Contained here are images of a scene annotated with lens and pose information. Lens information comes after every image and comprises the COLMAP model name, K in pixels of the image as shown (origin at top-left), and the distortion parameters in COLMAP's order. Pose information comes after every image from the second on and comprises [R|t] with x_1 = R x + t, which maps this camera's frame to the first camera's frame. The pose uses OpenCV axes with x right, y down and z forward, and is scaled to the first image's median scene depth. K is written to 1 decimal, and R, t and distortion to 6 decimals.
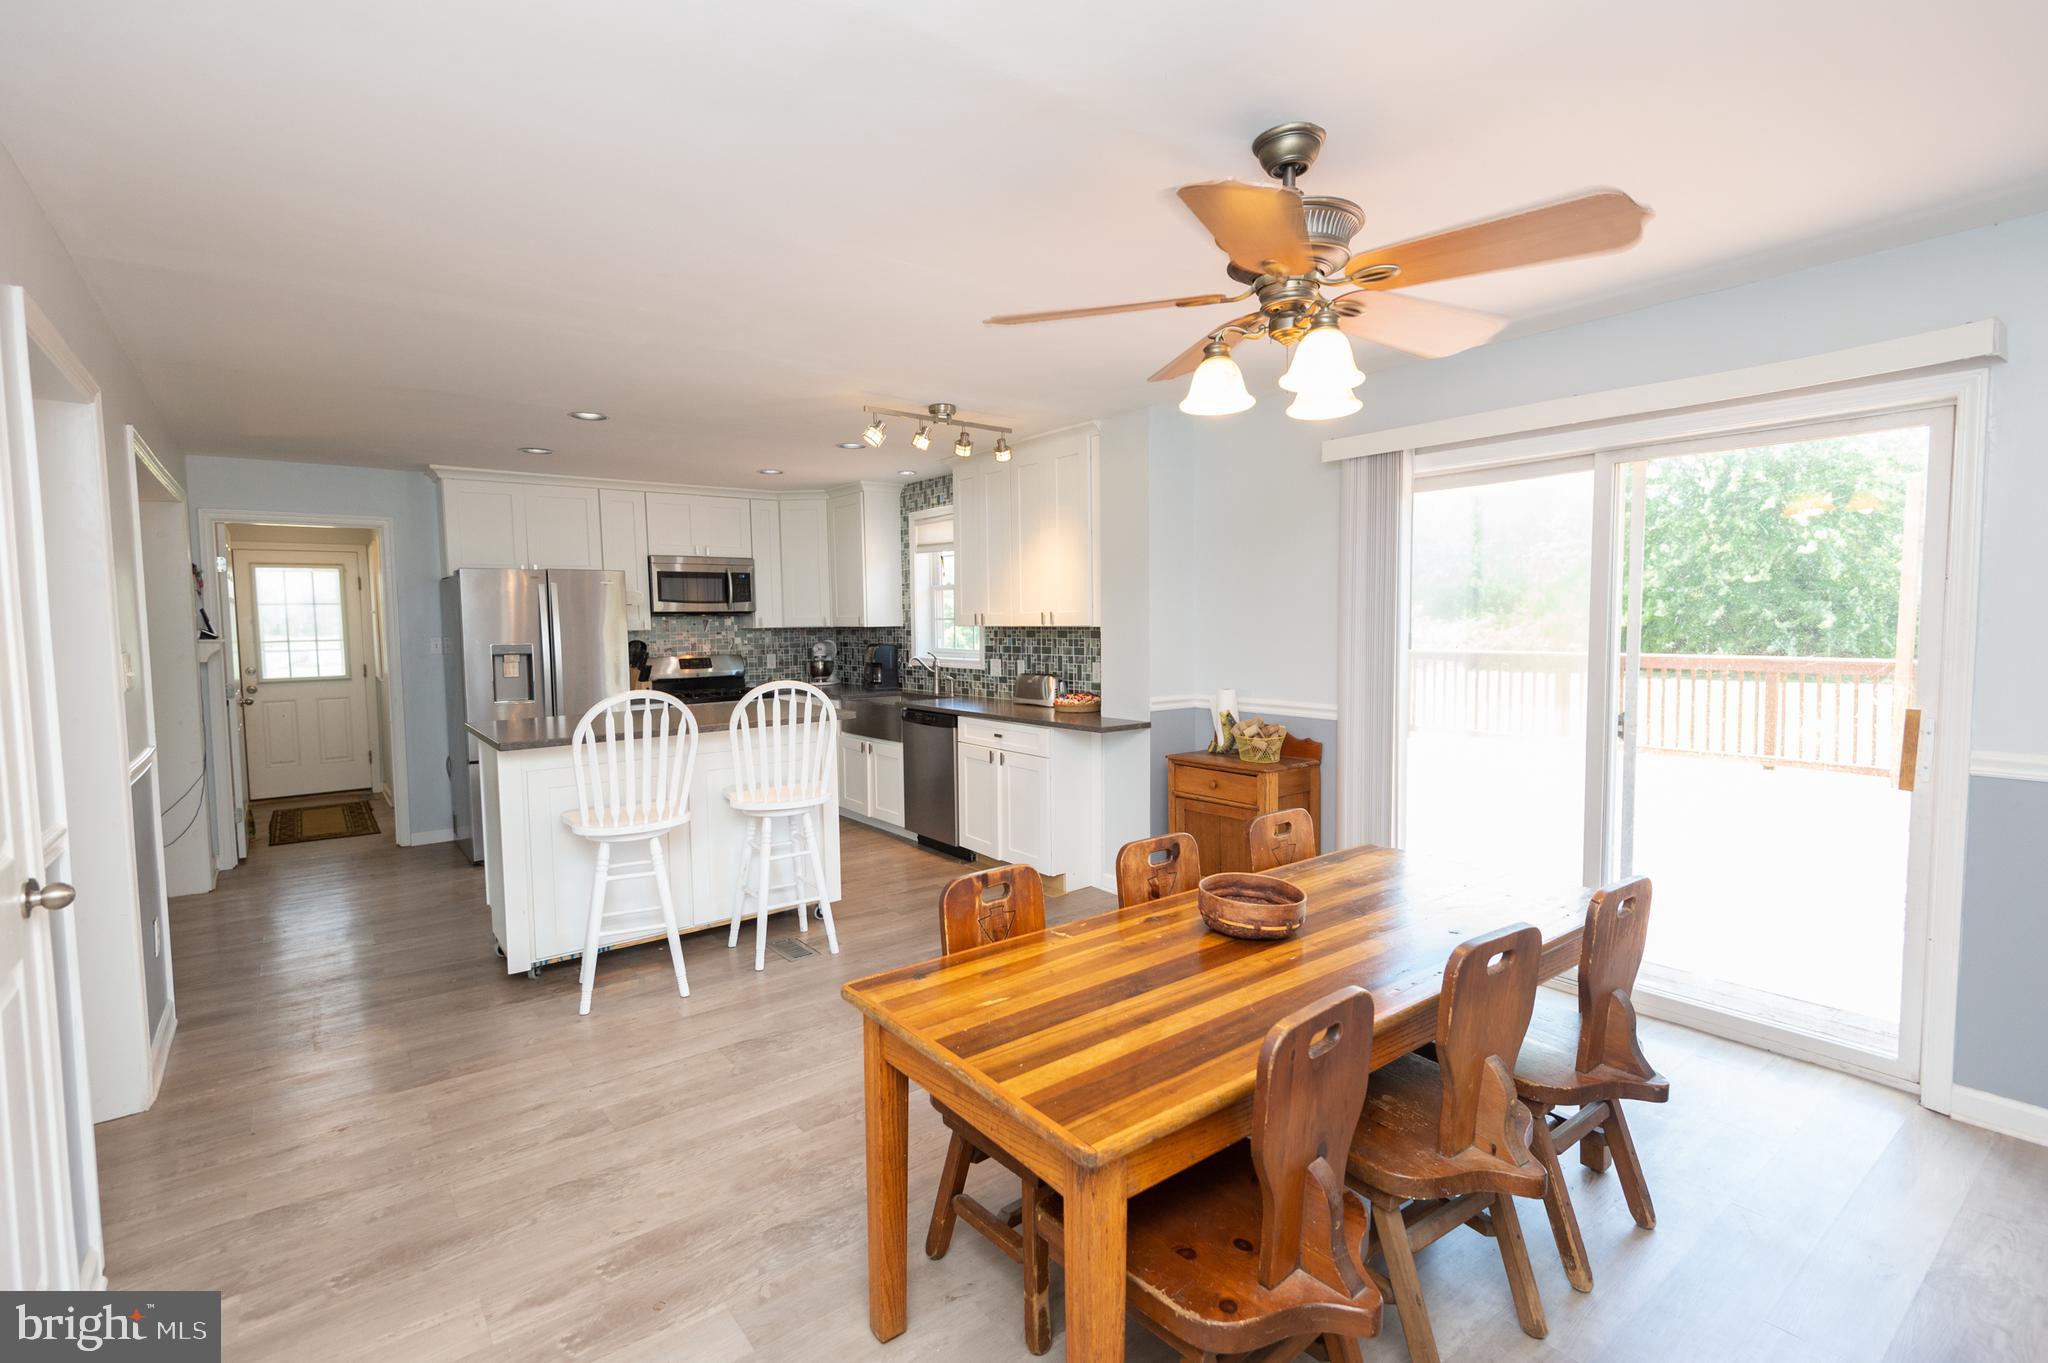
lens RADIAL K [[936.0, 0, 1030.7], [0, 936.0, 685.3], [0, 0, 1]] dist [0.026274, -0.009841]
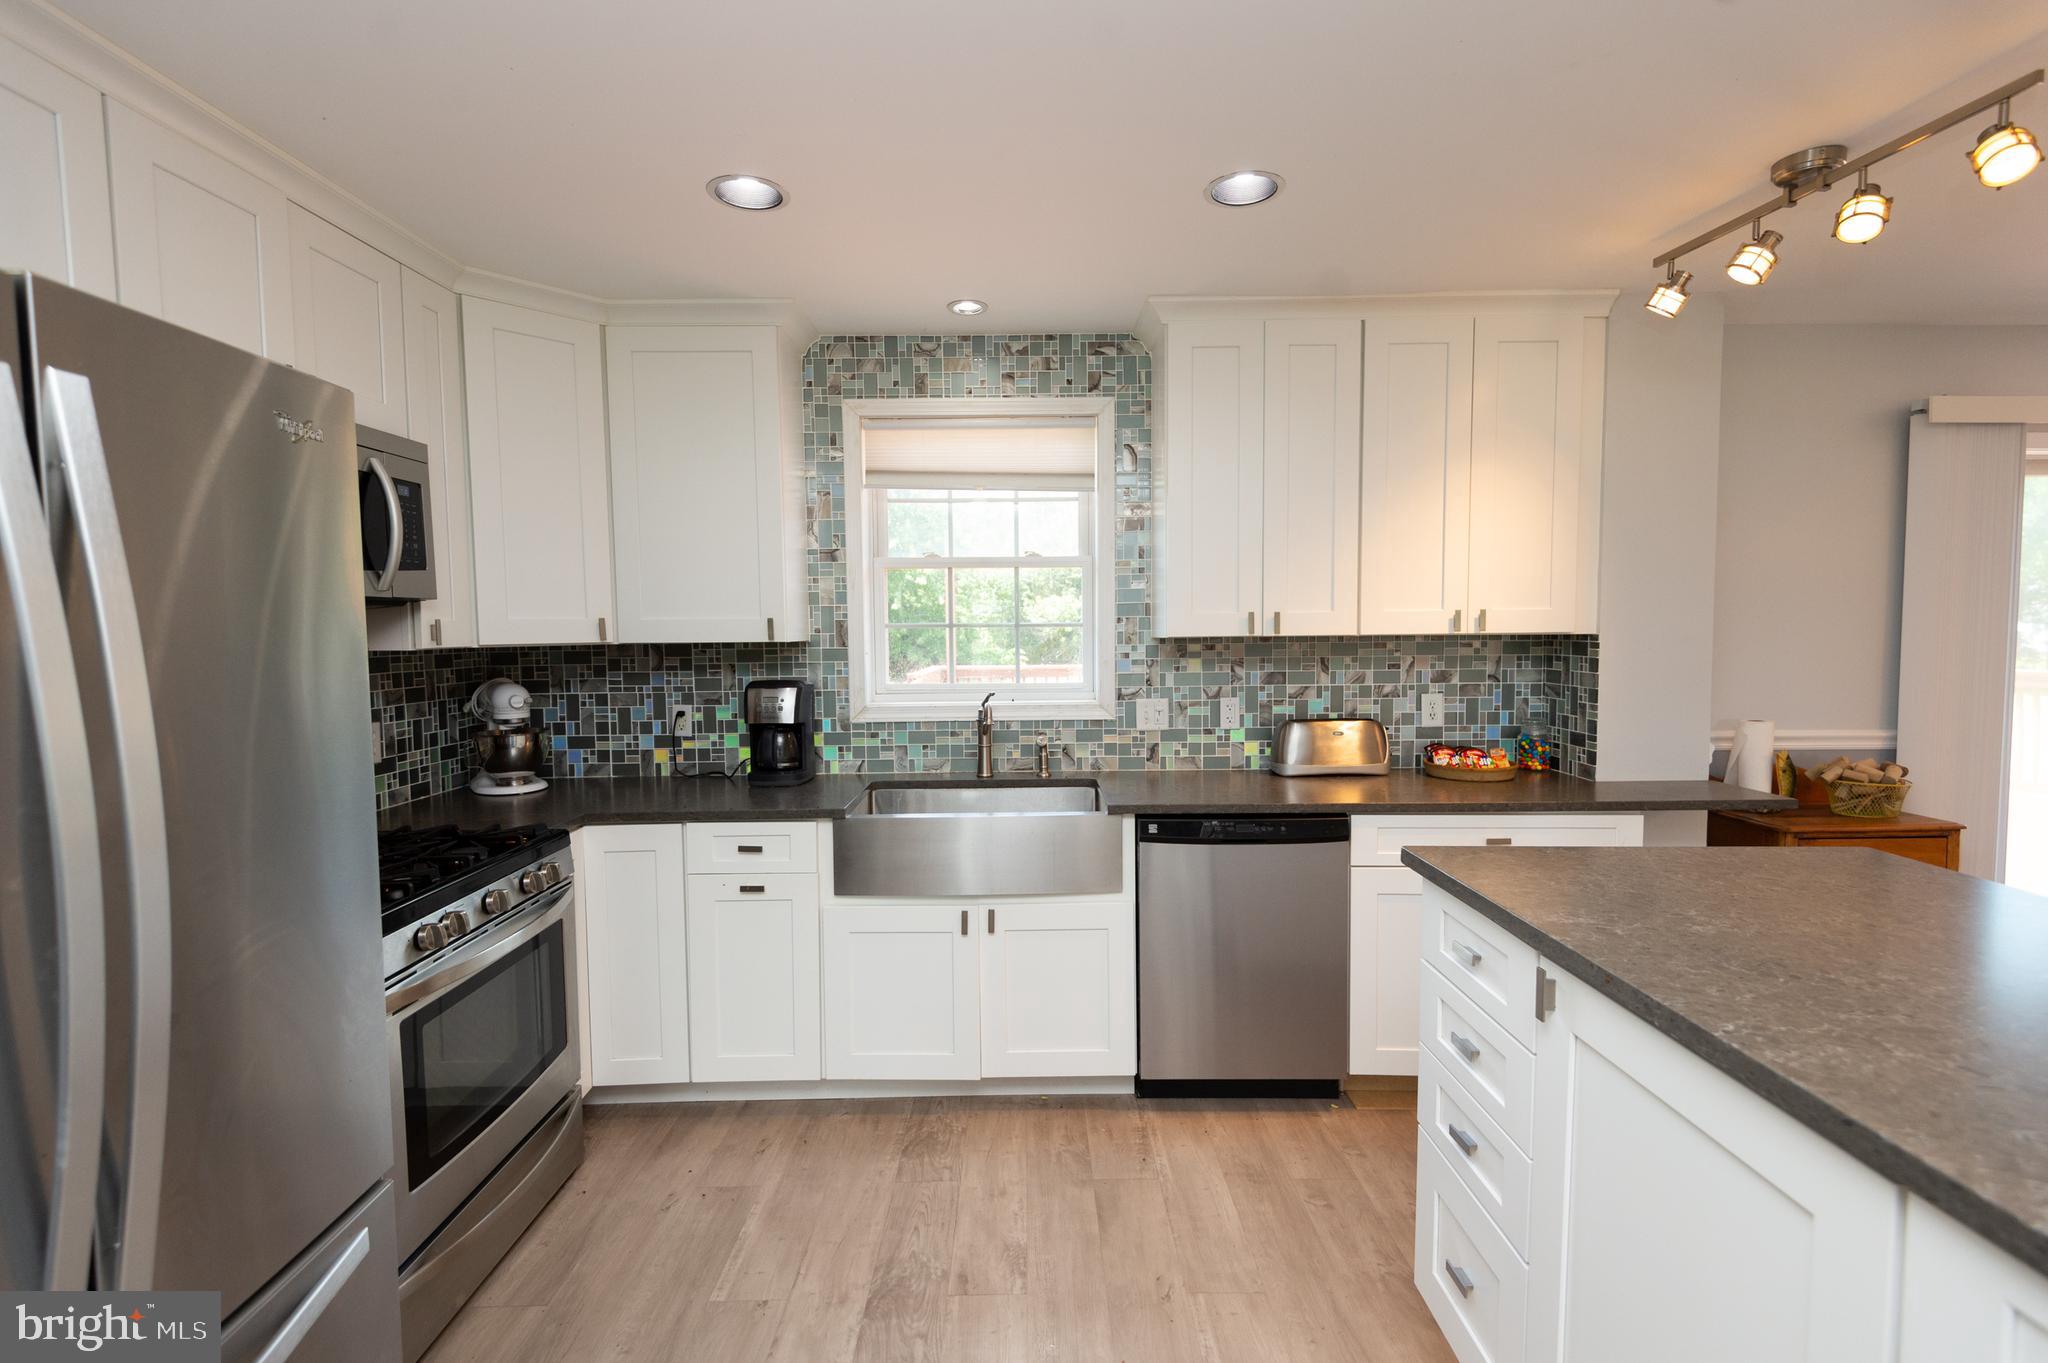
lens RADIAL K [[936.0, 0, 1002.8], [0, 936.0, 677.4], [0, 0, 1]] dist [0.026274, -0.009841]
pose [[0.607137, -0.038085, 0.793684, -0.475111], [0.059216, 0.998242, 0.002603, -0.042871], [-0.792388, 0.045418, 0.608325, 0.678477]]
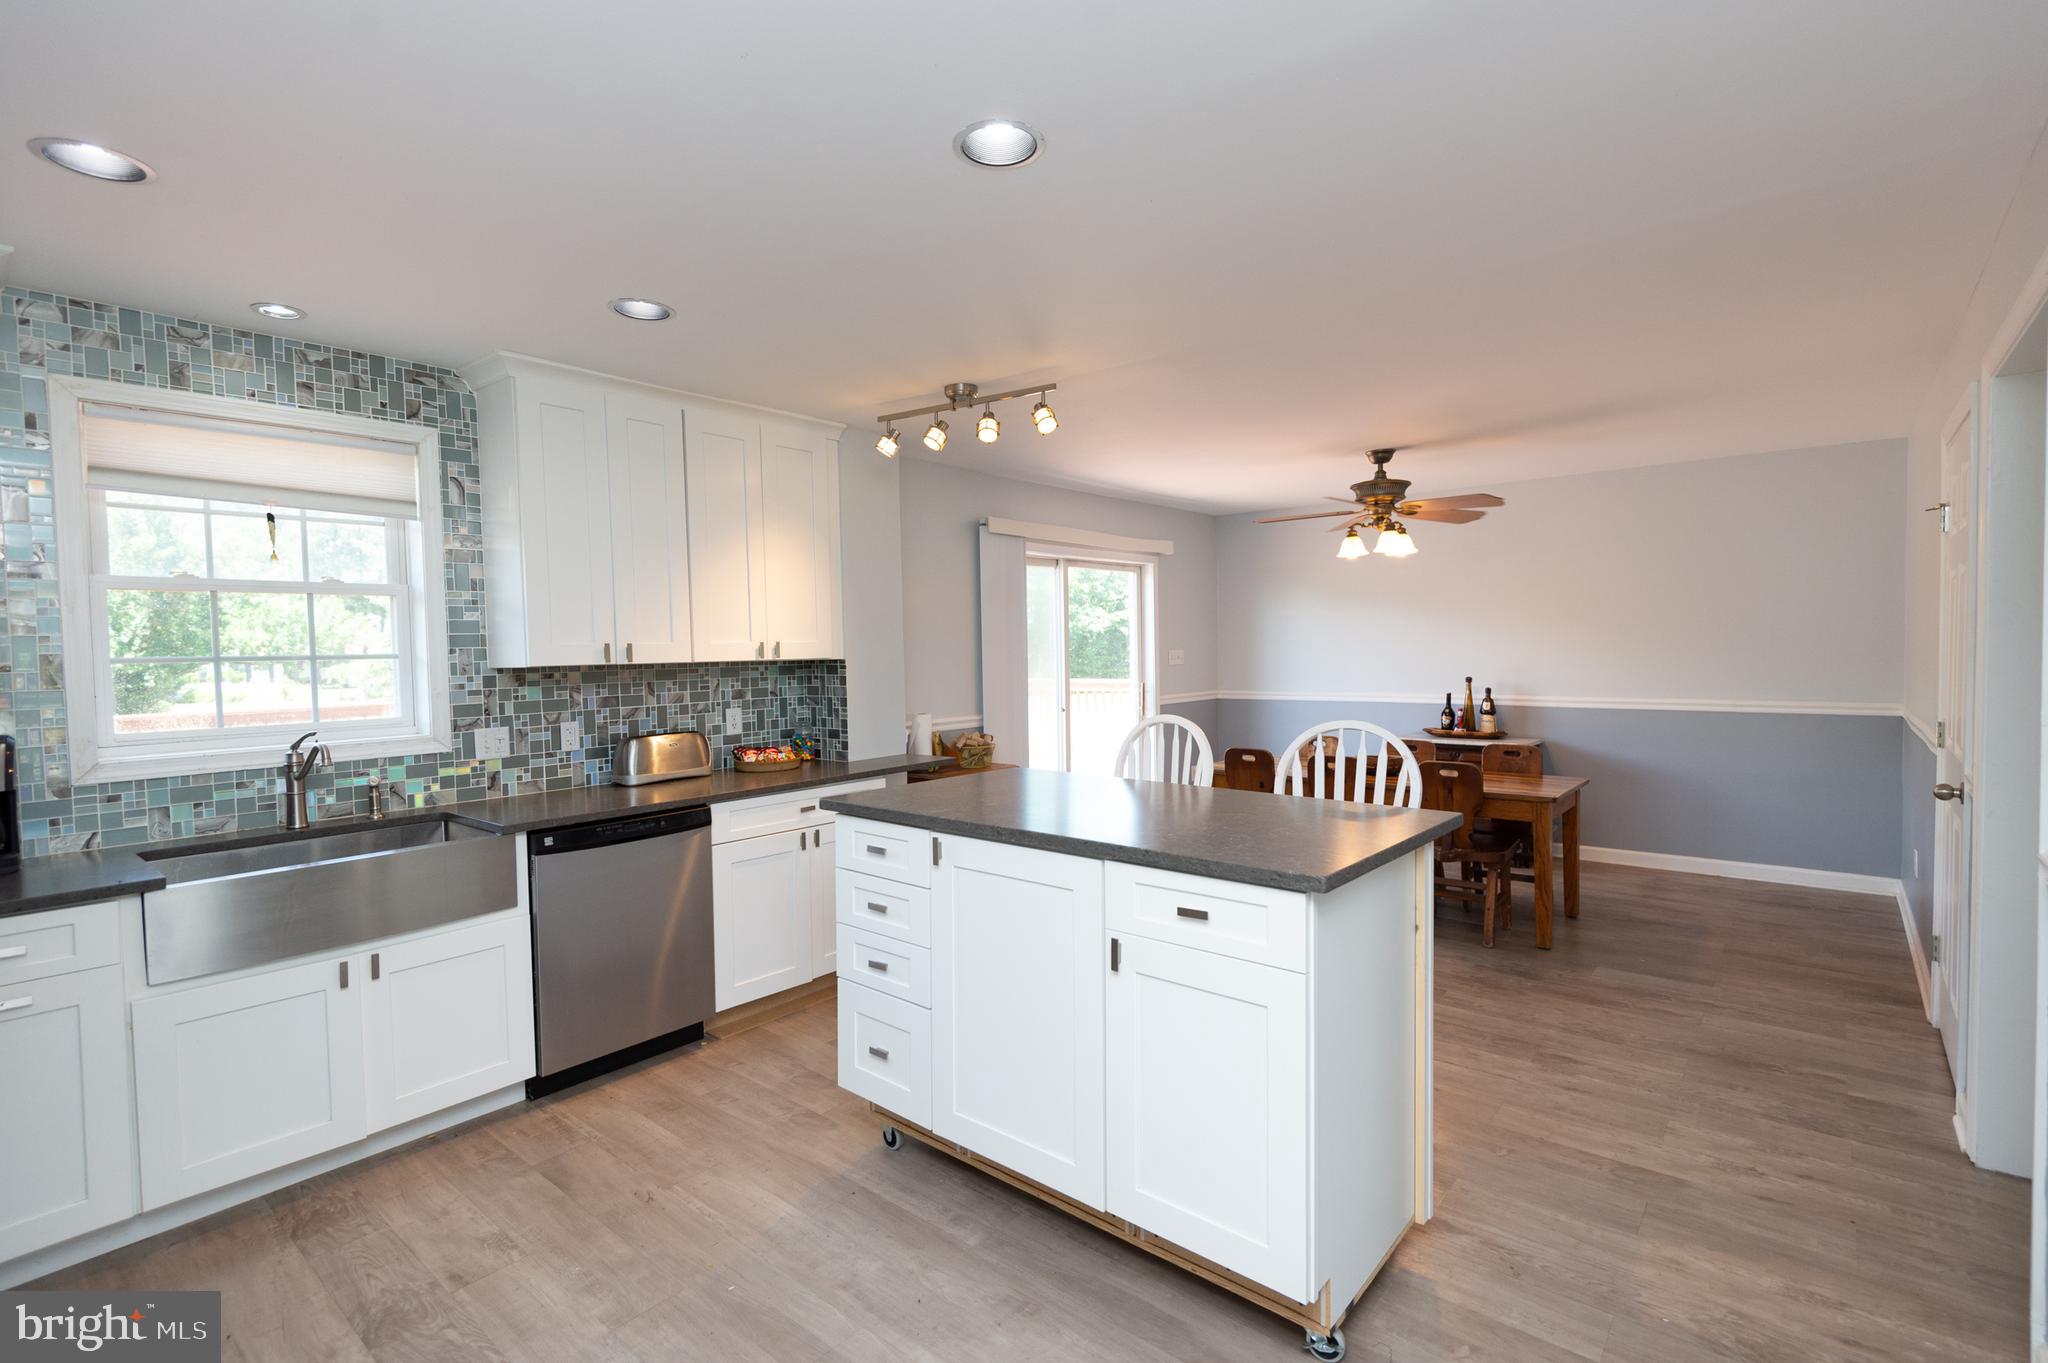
lens RADIAL K [[936.0, 0, 1026.5], [0, 936.0, 675.2], [0, 0, 1]] dist [0.026274, -0.009841]
pose [[-0.208571, -0.017063, 0.977858, -0.594315], [0.090755, 0.995196, 0.036723, -0.046573], [-0.973787, 0.096405, -0.206021, 0.738009]]
